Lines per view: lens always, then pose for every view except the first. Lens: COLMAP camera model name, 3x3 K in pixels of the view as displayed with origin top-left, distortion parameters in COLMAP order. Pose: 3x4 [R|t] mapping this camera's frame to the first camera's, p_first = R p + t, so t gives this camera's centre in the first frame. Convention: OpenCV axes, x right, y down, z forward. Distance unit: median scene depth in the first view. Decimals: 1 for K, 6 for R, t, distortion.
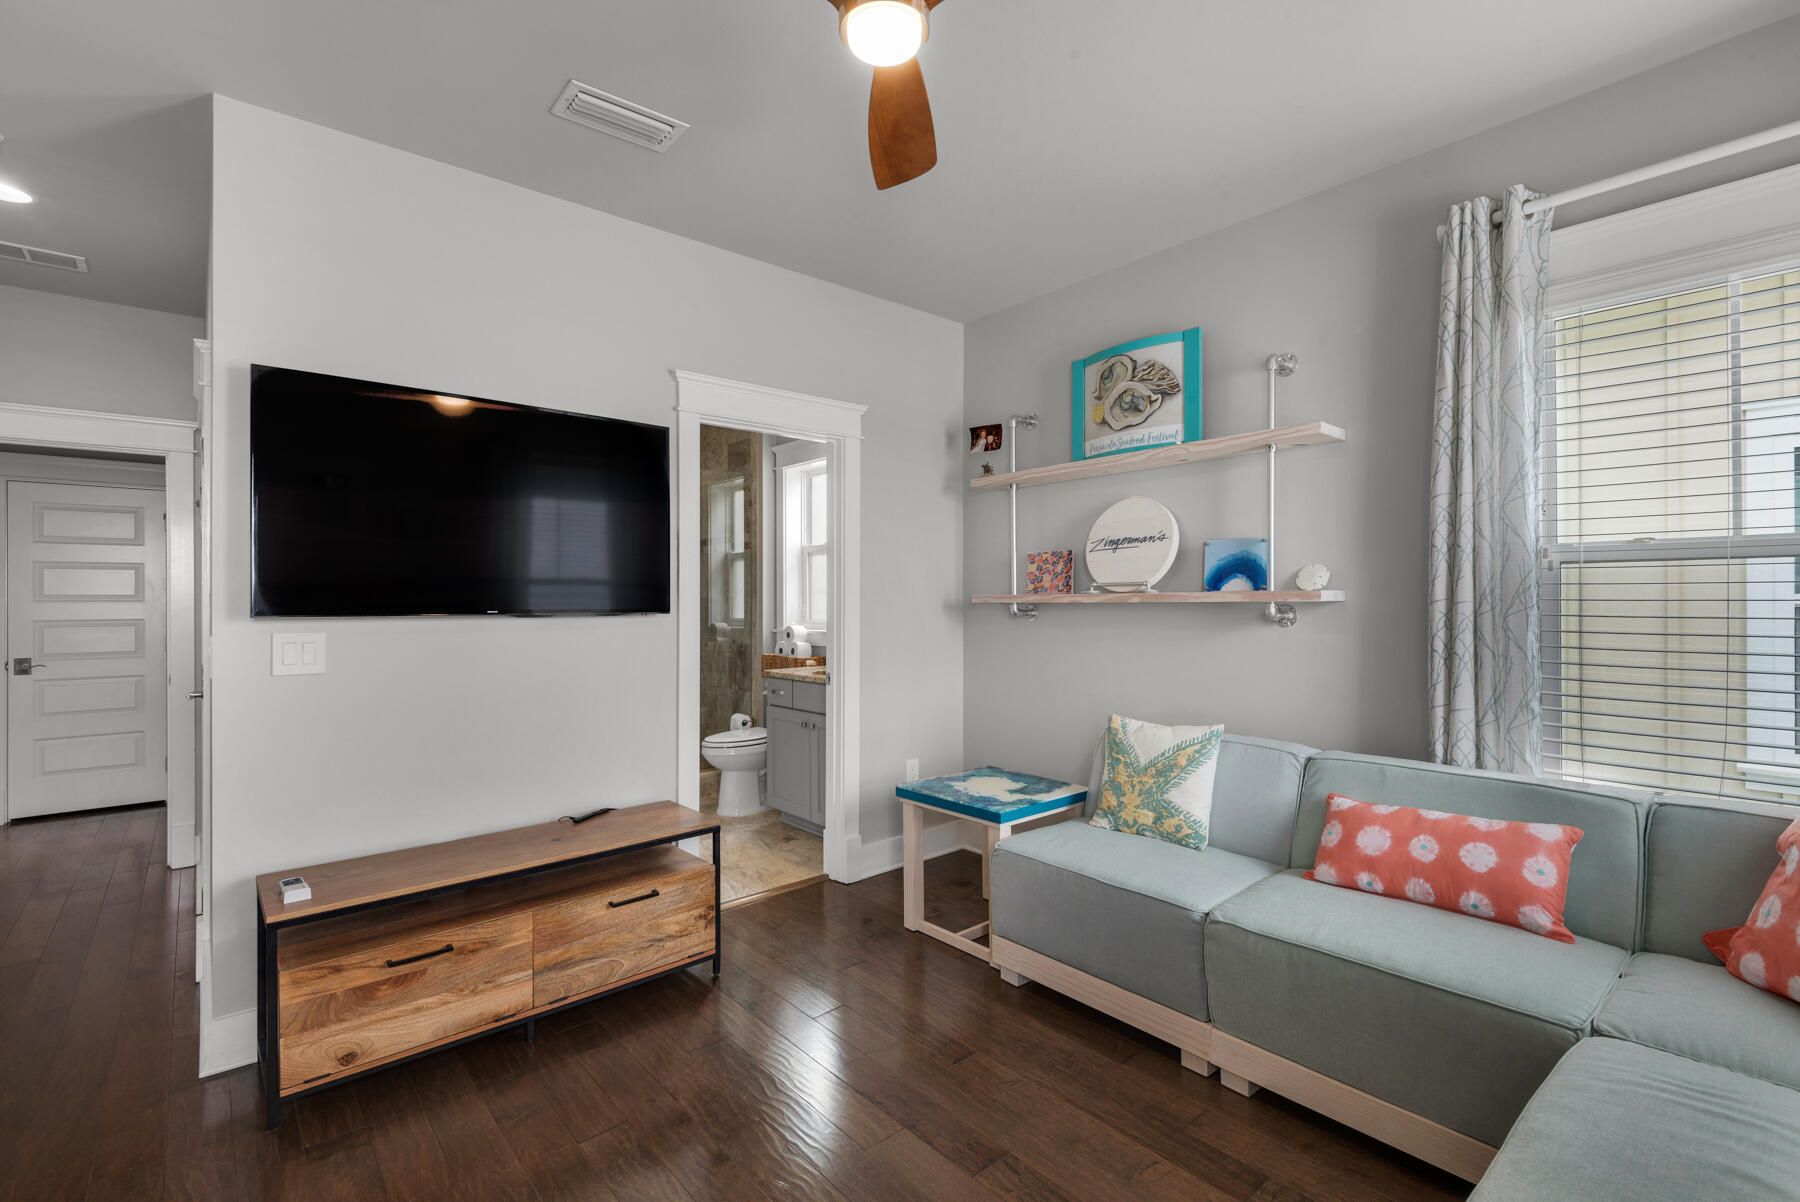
lens RADIAL K [[809.3, 0, 904.9], [0, 809.3, 603.6], [0, 0, 1]] dist [0.002902, -0.000540]
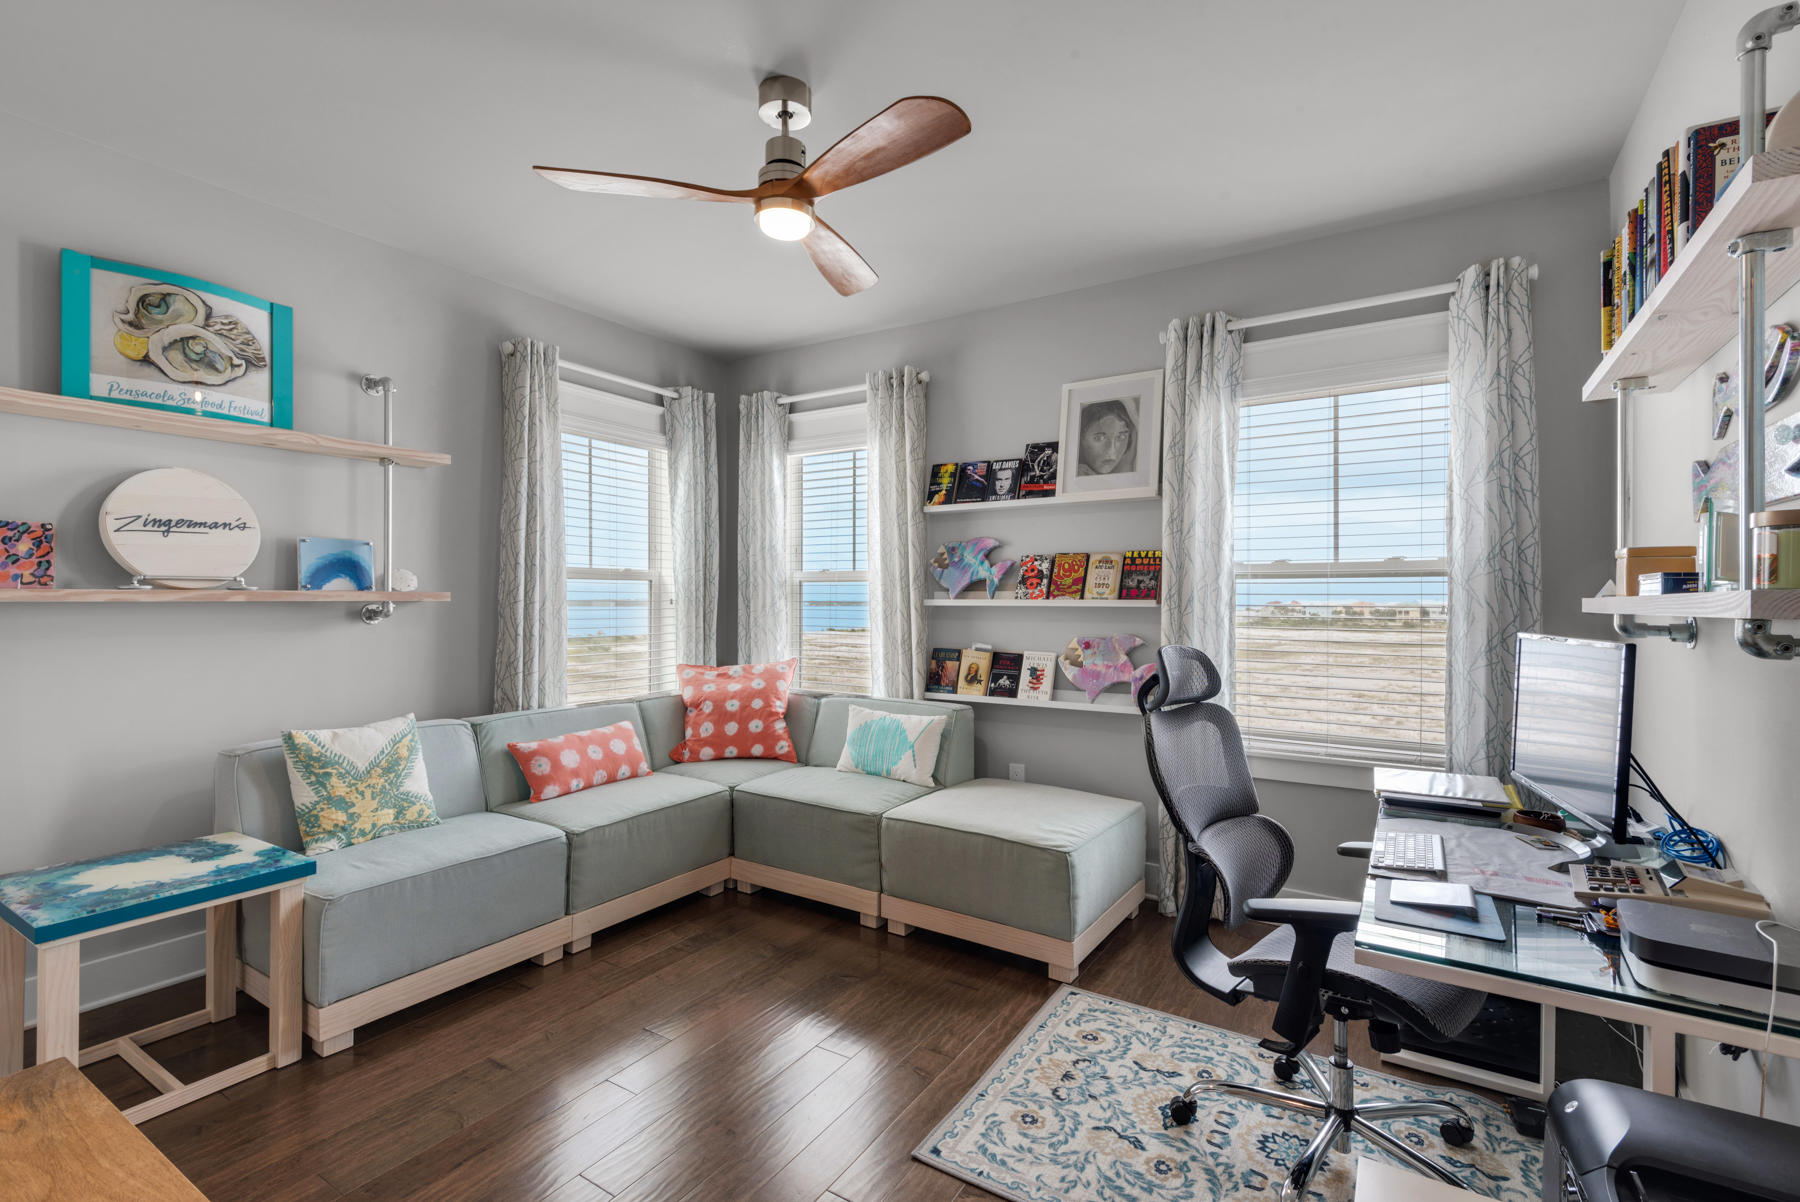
lens RADIAL K [[809.3, 0, 900.3], [0, 809.3, 599.4], [0, 0, 1]] dist [0.002902, -0.000540]
pose [[-0.295417, -0.007271, 0.955341, -0.730617], [-0.010584, 0.999935, 0.004338, -0.014897], [-0.955310, -0.008830, -0.295474, 0.590458]]
